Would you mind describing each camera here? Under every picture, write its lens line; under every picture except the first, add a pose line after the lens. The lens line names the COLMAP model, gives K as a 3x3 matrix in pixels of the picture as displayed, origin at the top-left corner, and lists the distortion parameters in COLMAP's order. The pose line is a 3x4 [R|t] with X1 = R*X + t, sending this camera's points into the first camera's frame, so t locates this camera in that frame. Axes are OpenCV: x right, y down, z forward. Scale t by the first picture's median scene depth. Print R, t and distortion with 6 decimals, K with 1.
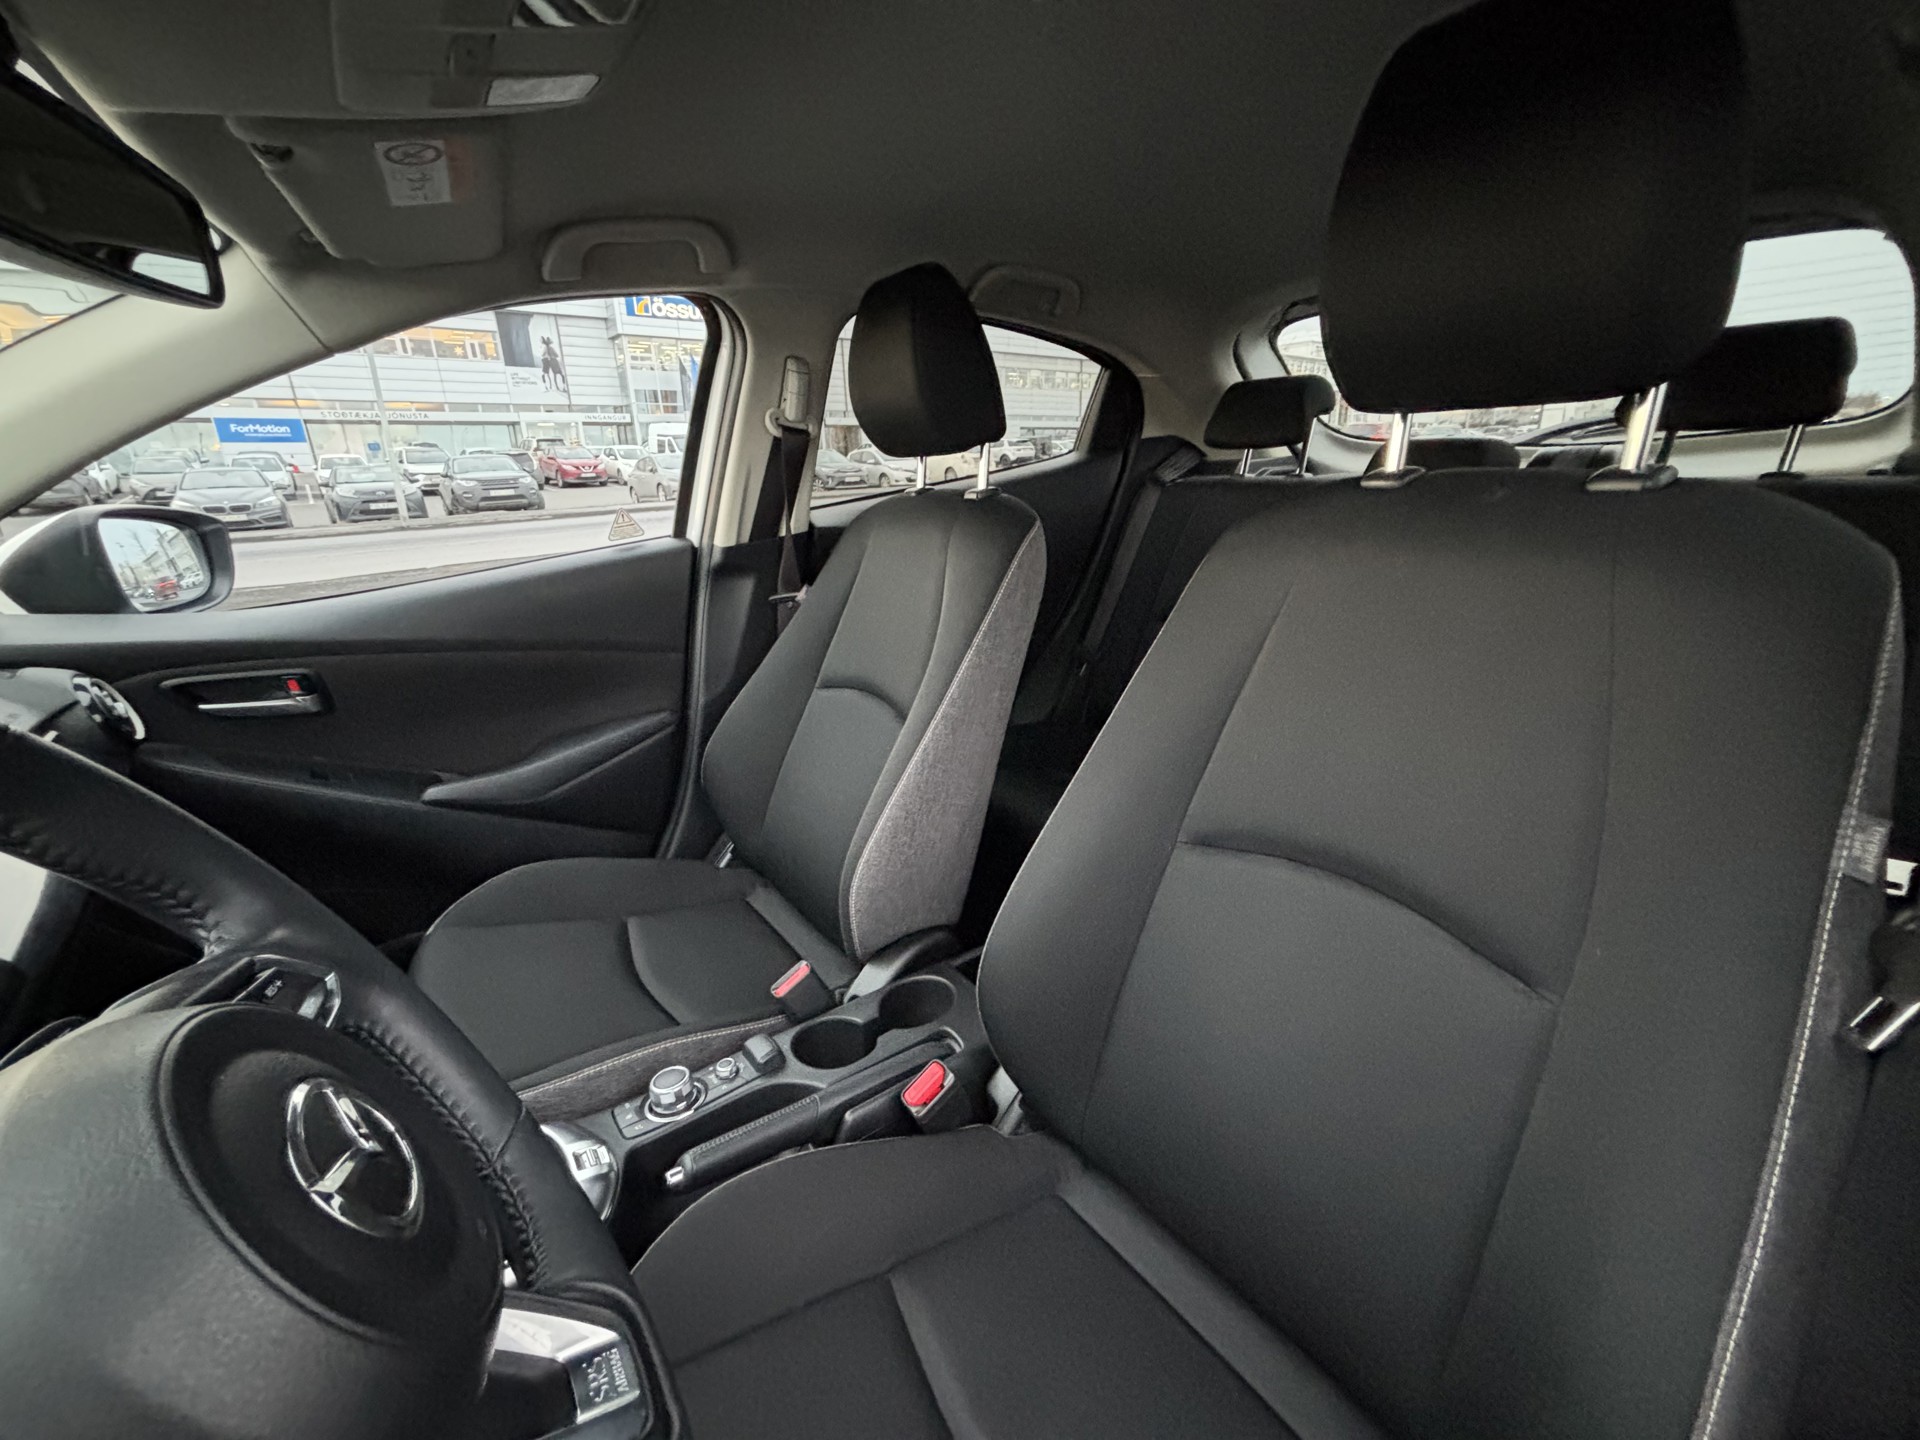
lens RADIAL K [[769.1, 0, 947.4], [0, 769.1, 705.6], [0, 0, 1]] dist [0.000276, 0.005667]
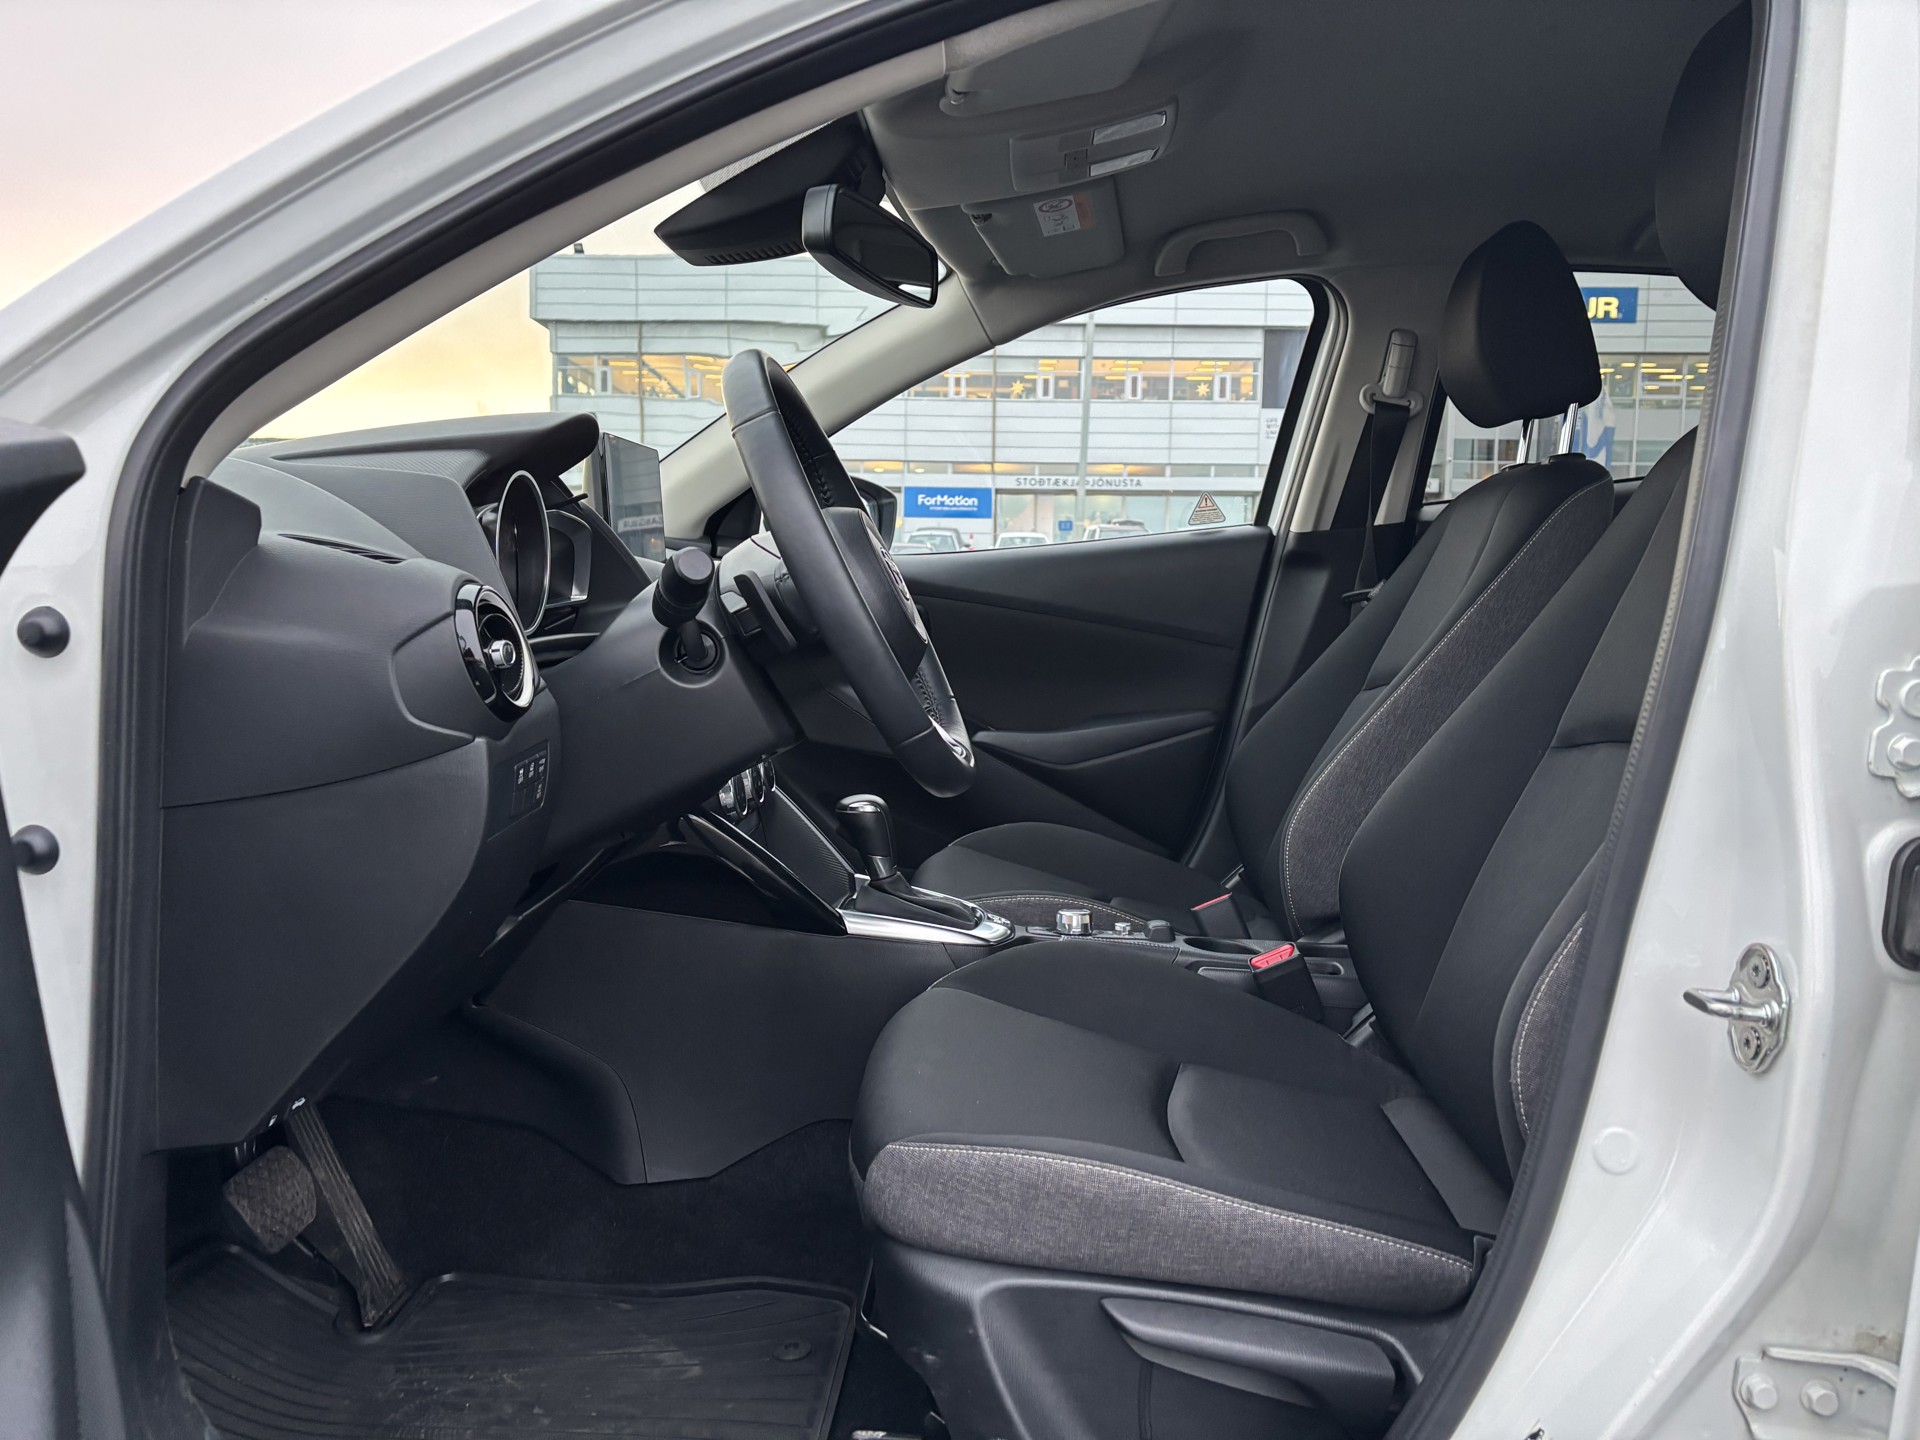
lens RADIAL K [[1459.5, 0, 960.3], [0, 1459.5, 707.4], [0, 0, 1]] dist [0.021941, 0.002229]
pose [[0.772343, 0.096606, -0.627817, 0.490730], [-0.225863, 0.965542, -0.129283, 0.297723], [0.593694, 0.241652, 0.767549, -0.494336]]
